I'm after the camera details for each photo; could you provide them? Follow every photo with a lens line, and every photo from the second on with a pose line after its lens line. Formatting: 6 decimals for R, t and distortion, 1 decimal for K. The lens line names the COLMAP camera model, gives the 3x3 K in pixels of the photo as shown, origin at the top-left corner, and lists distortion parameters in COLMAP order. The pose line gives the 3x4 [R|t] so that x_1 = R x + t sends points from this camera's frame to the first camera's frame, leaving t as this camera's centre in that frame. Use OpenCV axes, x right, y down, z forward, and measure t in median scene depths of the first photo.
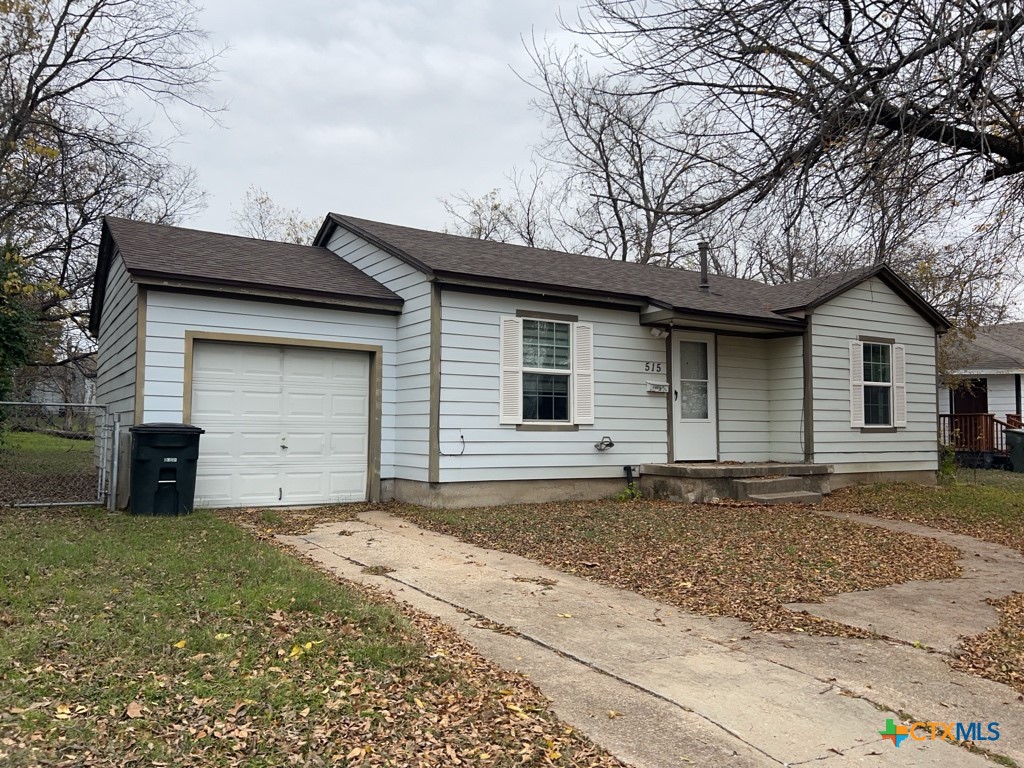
lens RADIAL K [[779.7, 0, 513.8], [0, 779.7, 393.1], [0, 0, 1]] dist [0.072999, -0.038273]
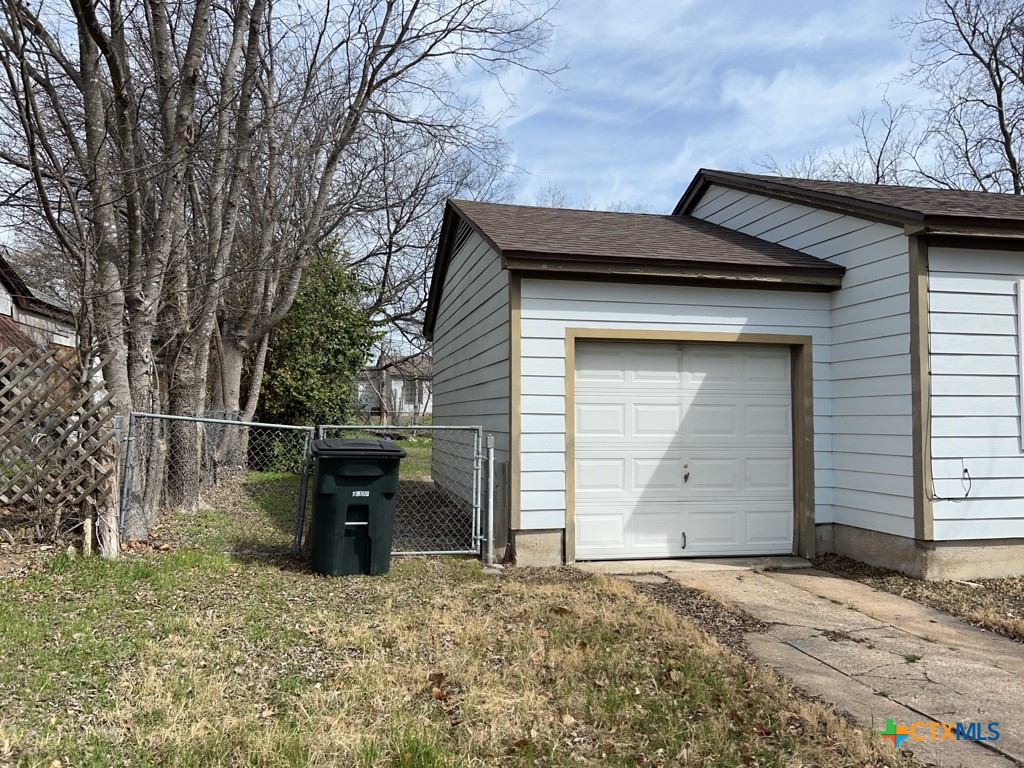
lens RADIAL K [[779.7, 0, 513.4], [0, 779.7, 378.2], [0, 0, 1]] dist [0.072999, -0.038273]
pose [[0.946917, -0.023811, -0.320595, -0.196792], [0.021836, 0.999714, -0.009756, -0.020810], [0.320736, 0.002237, 0.947166, 0.236223]]
